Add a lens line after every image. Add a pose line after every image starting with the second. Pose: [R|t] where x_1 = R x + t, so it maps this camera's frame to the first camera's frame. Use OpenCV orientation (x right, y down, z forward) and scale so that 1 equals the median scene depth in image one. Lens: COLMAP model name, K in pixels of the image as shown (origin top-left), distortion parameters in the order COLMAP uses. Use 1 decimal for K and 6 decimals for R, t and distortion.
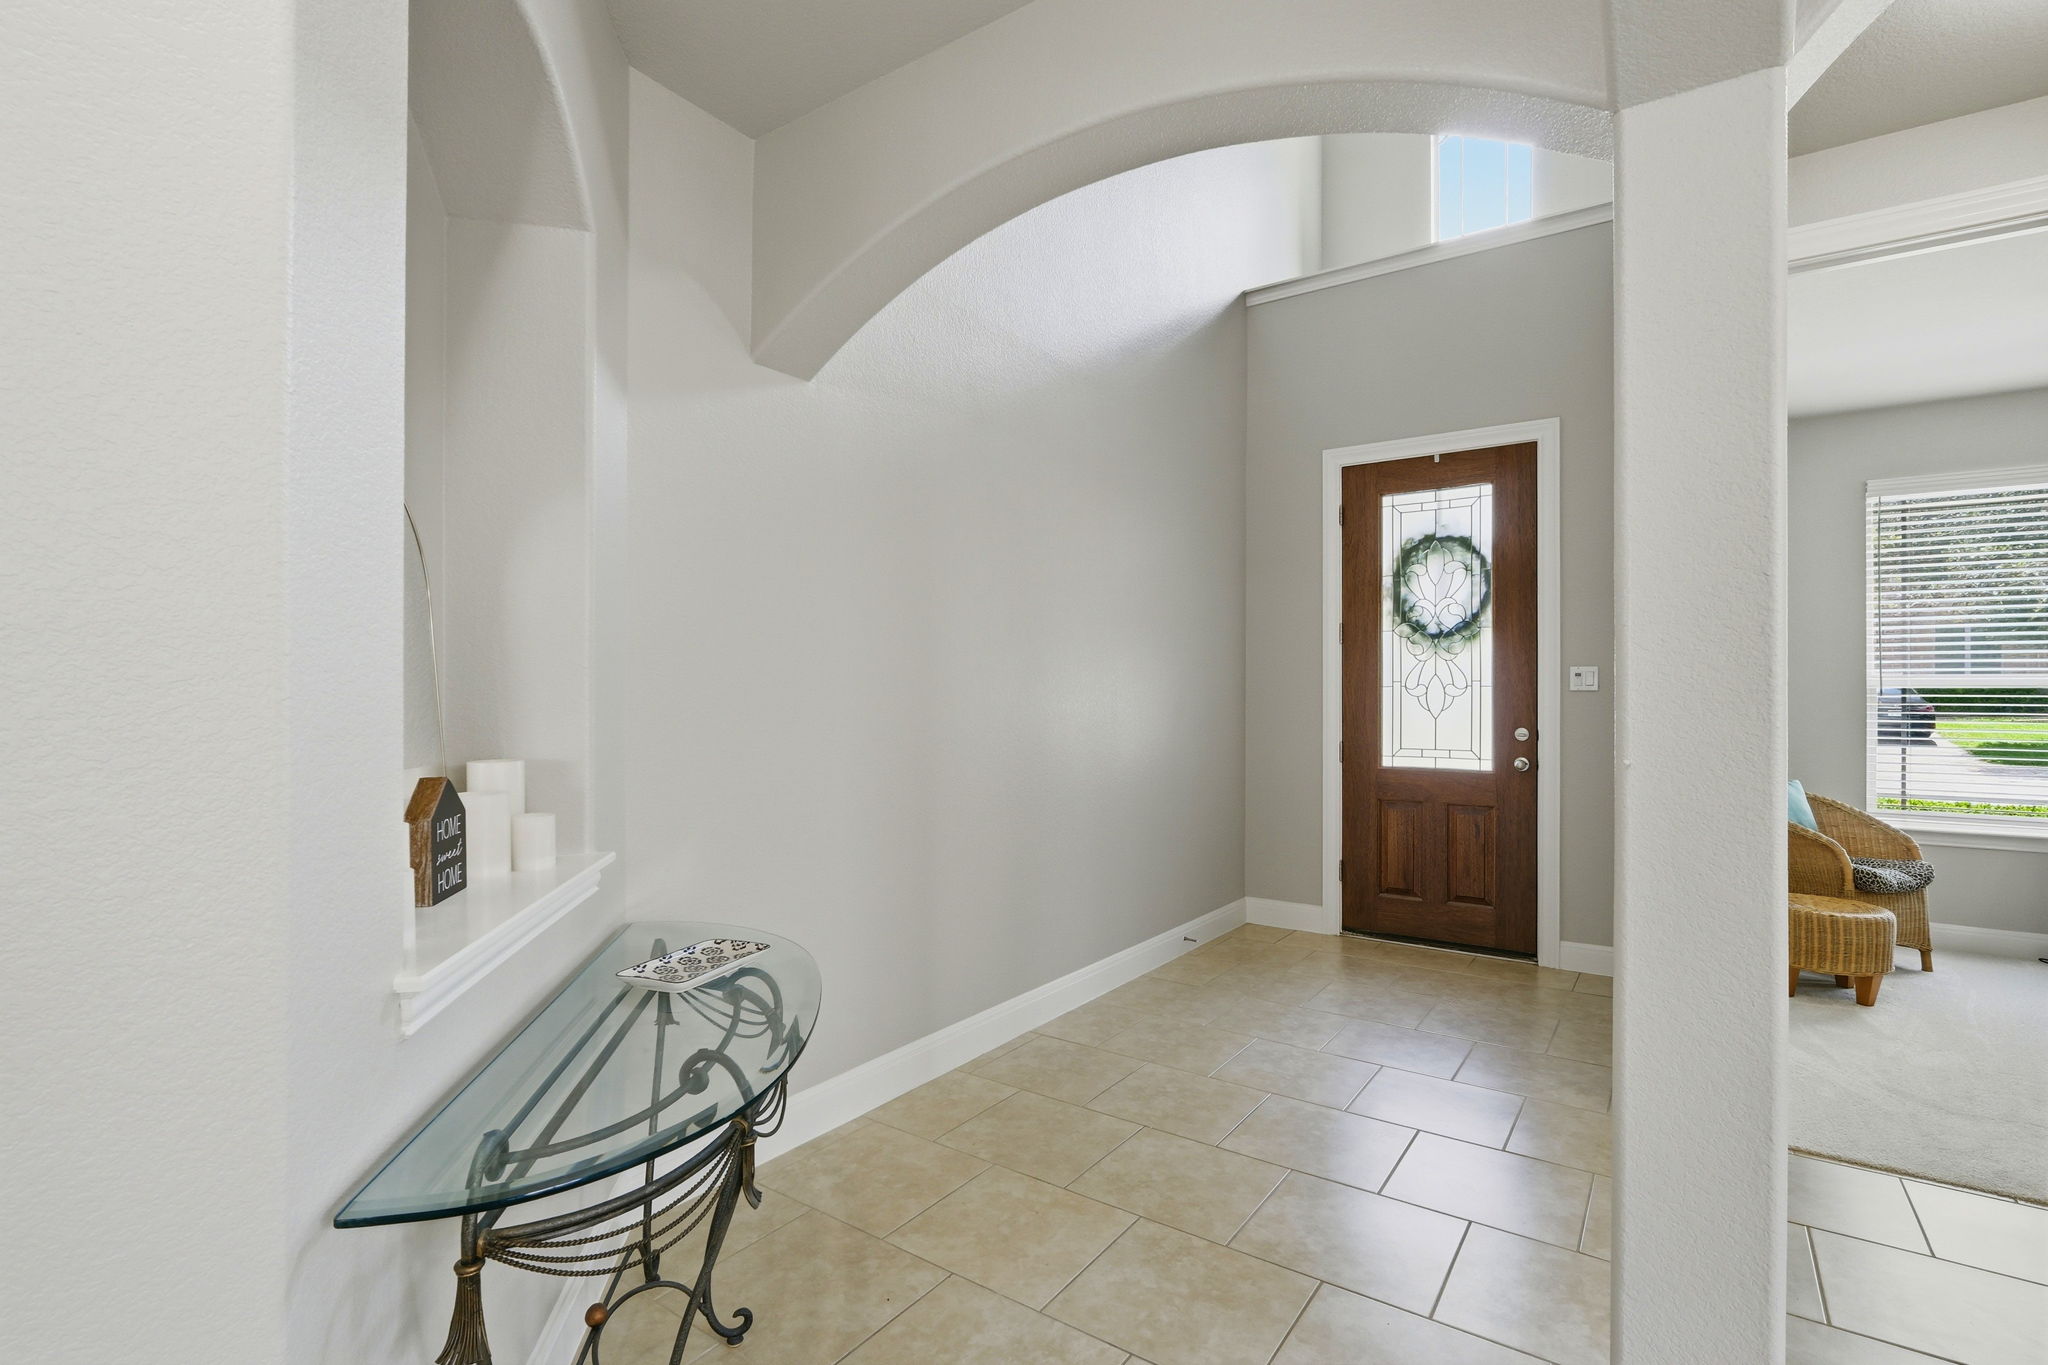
lens RADIAL K [[961.4, 0, 1018.2], [0, 961.4, 688.7], [0, 0, 1]] dist [-0.002233, -0.000198]
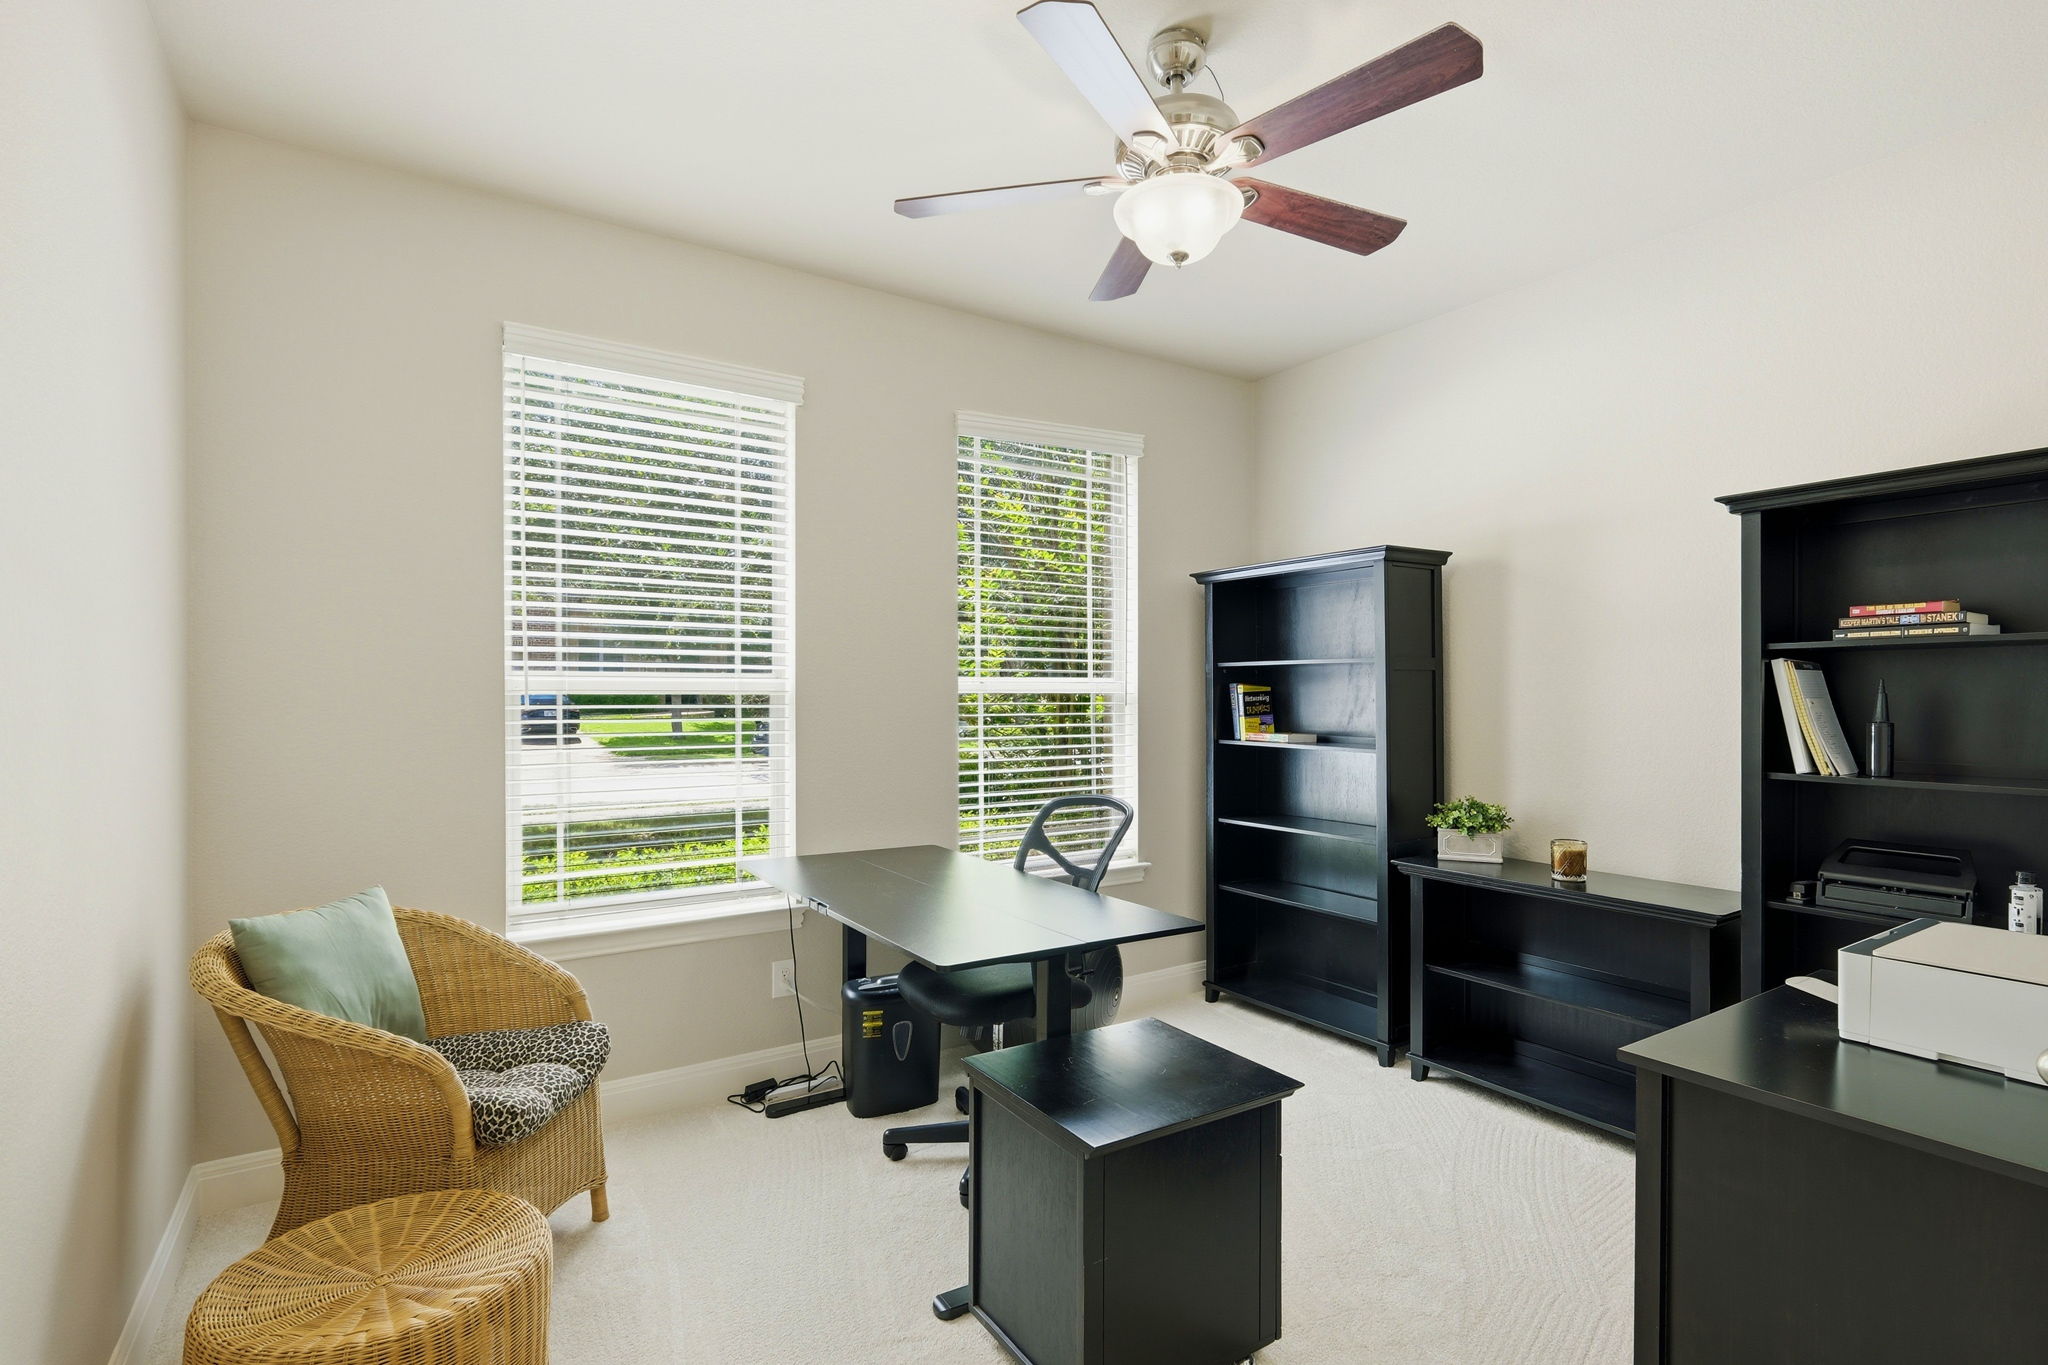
lens RADIAL K [[961.4, 0, 1018.2], [0, 961.4, 688.7], [0, 0, 1]] dist [-0.002233, -0.000198]
pose [[0.357638, -0.003841, 0.933852, 0.458340], [-0.003868, 0.999977, 0.005594, -0.003987], [-0.933852, -0.005613, 0.357615, 0.508871]]
